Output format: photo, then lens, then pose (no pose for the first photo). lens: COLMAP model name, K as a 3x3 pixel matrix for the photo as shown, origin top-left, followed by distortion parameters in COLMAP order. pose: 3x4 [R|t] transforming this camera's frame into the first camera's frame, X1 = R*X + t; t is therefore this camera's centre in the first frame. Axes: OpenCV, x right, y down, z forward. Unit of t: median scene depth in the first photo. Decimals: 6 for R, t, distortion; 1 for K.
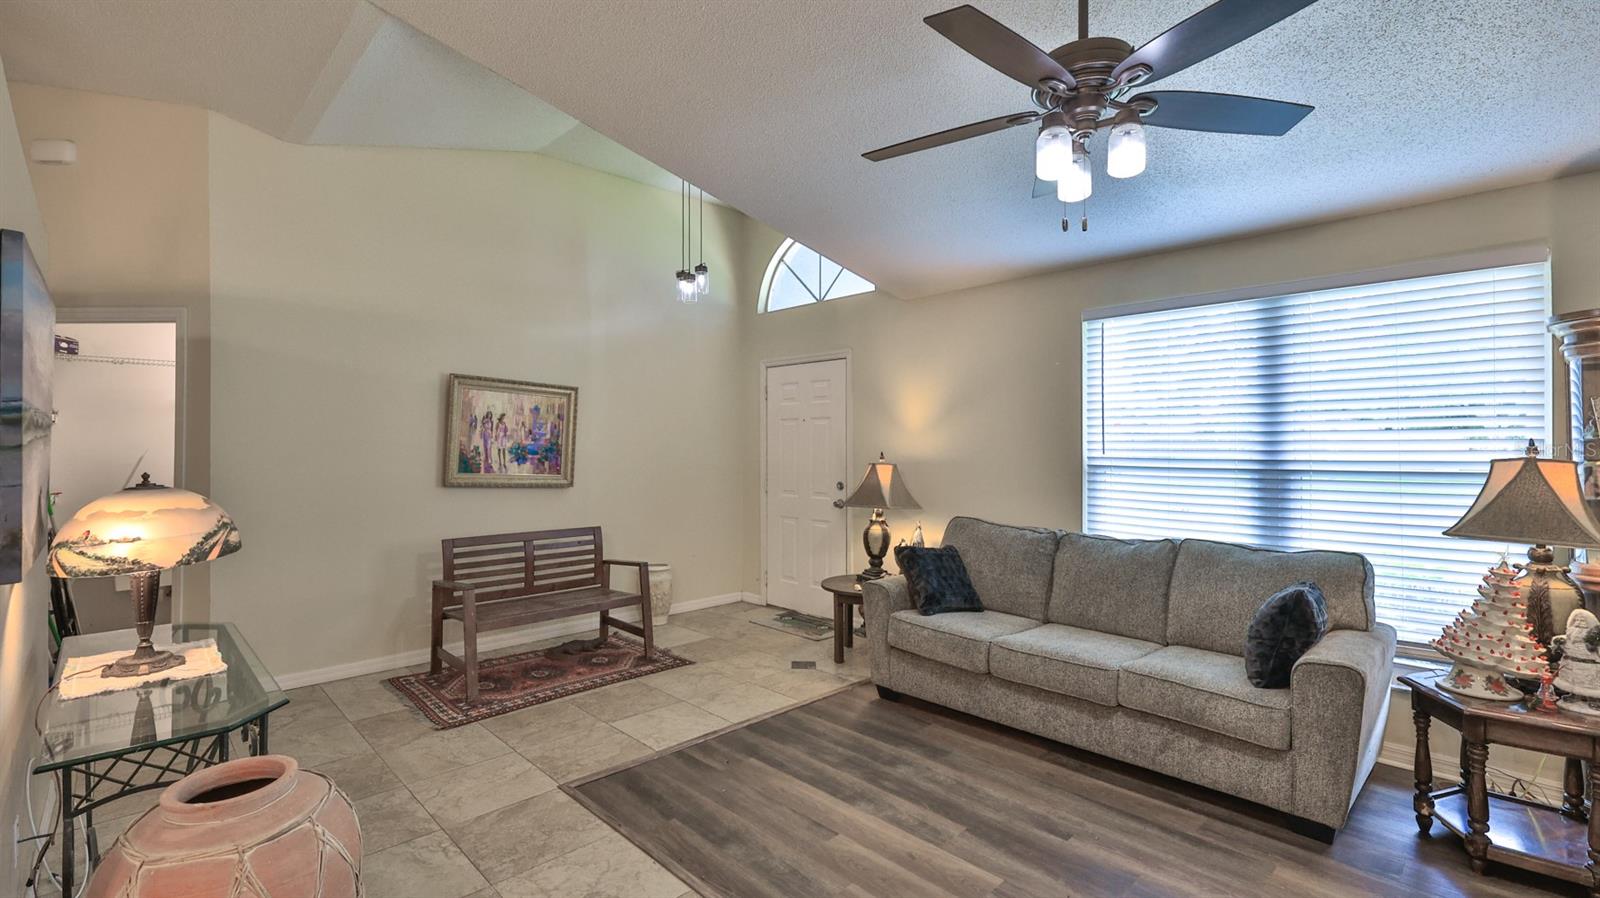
lens RADIAL K [[711.2, 0, 791.9], [0, 711.2, 439.9], [0, 0, 1]] dist [-0.001948, 0.000105]
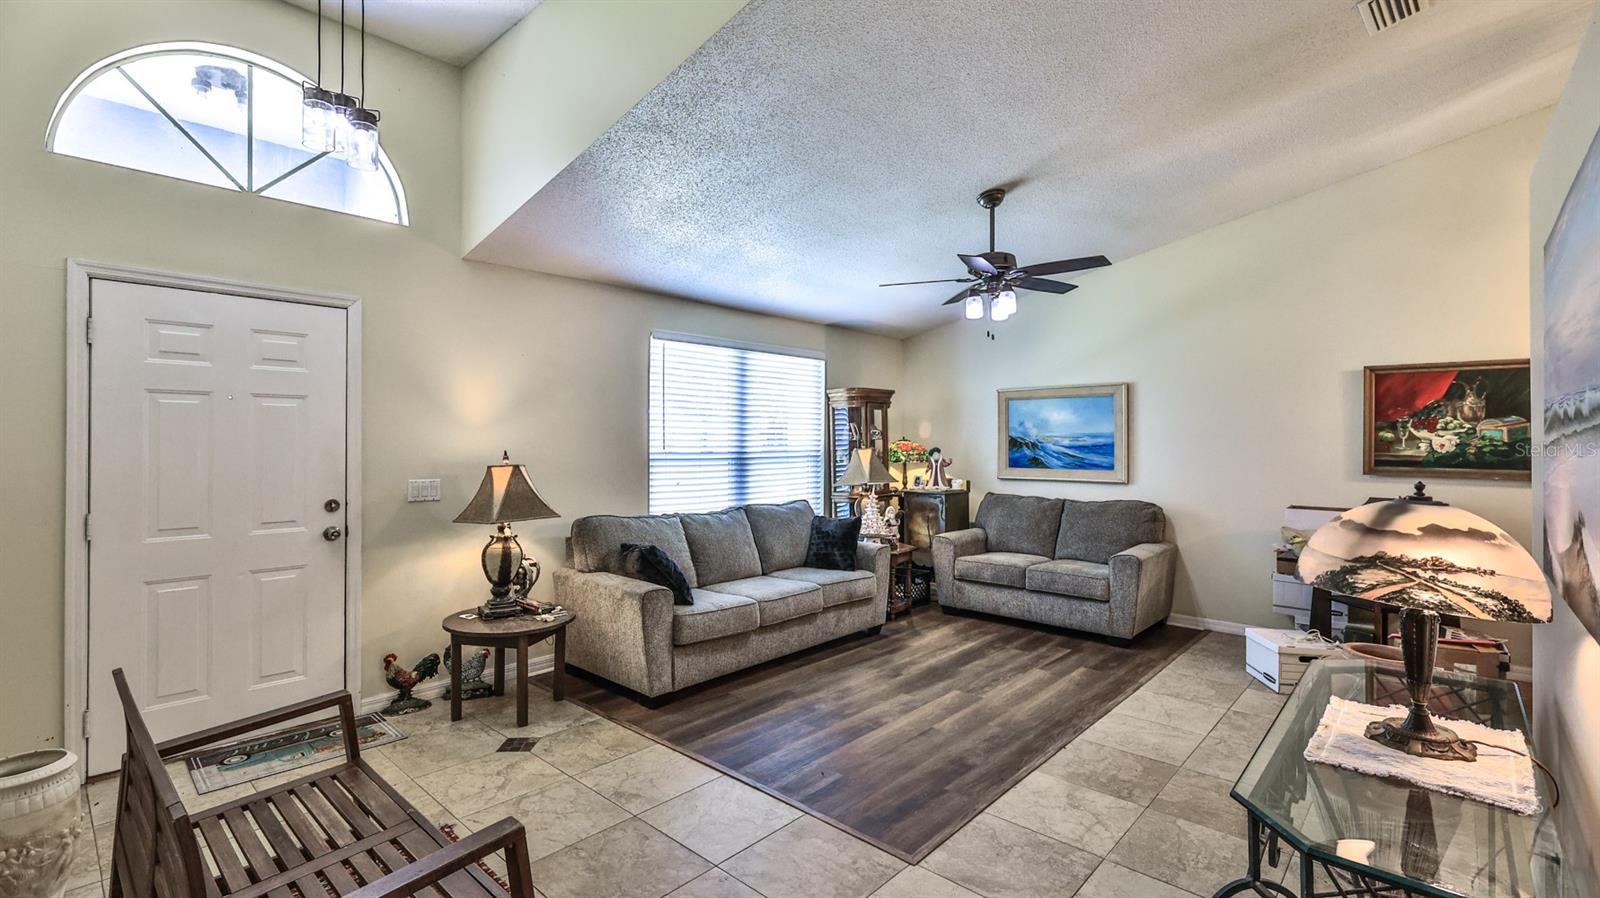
lens RADIAL K [[711.2, 0, 791.9], [0, 711.2, 439.9], [0, 0, 1]] dist [-0.001948, 0.000105]
pose [[-0.061339, -0.000833, 0.998117, -1.083003], [-0.011787, 0.999931, 0.000111, 0.000371], [-0.998047, -0.011758, -0.061345, 1.141219]]
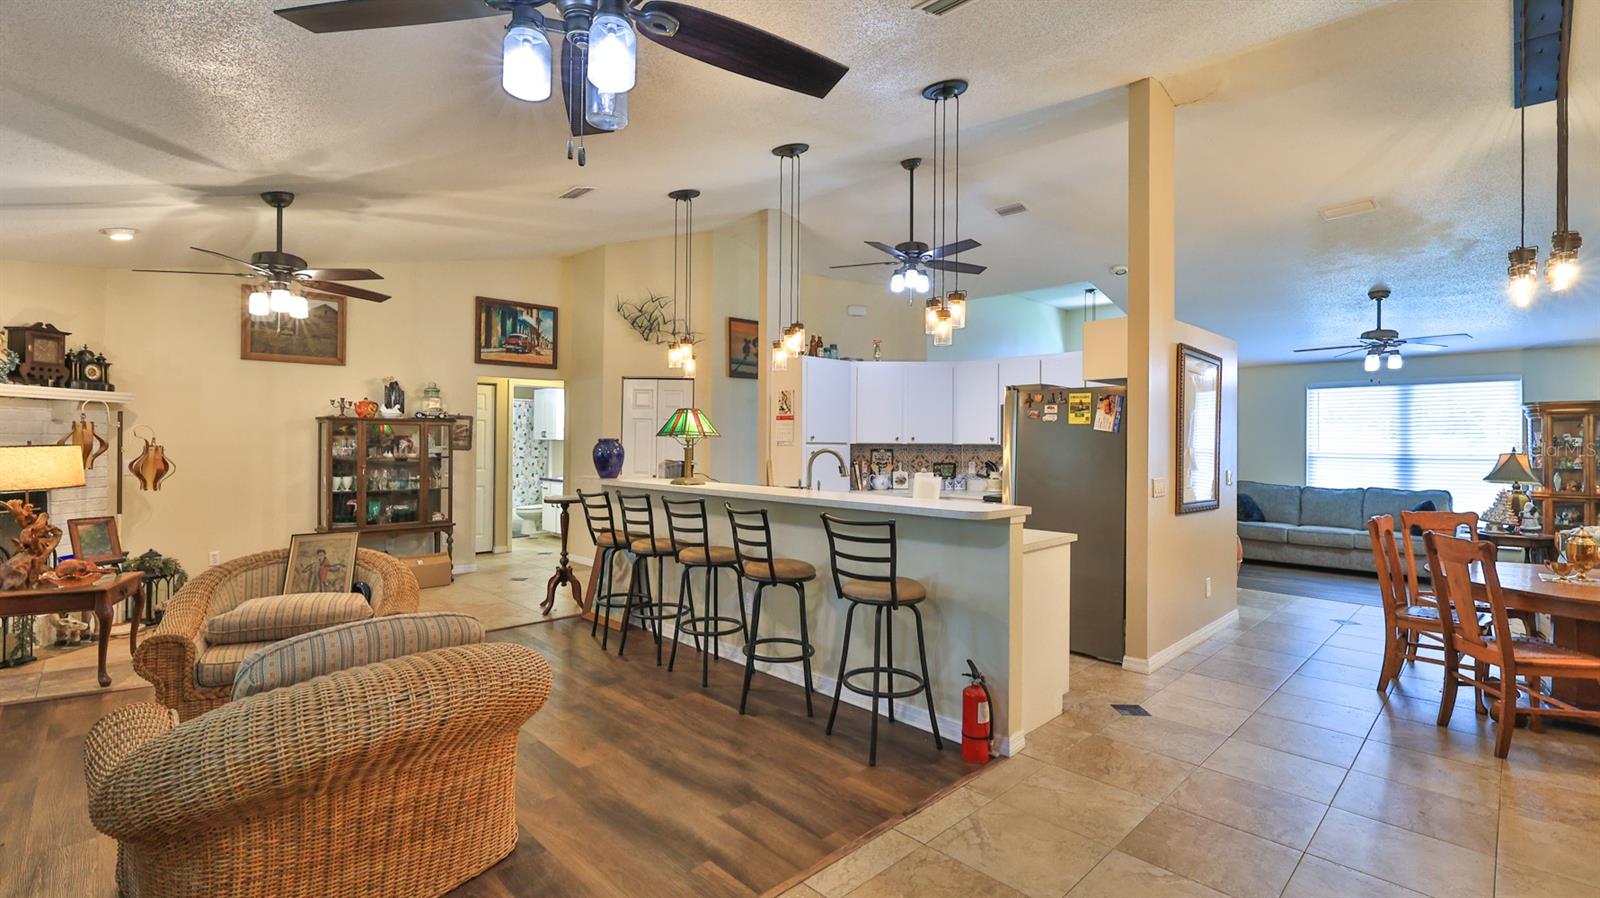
lens RADIAL K [[711.2, 0, 791.9], [0, 711.2, 439.9], [0, 0, 1]] dist [-0.001948, 0.000105]
pose [[0.999888, 0.008520, 0.012328, -1.590715], [-0.008597, 0.999944, 0.006163, -0.017493], [-0.012275, -0.006268, 0.999905, -1.526015]]
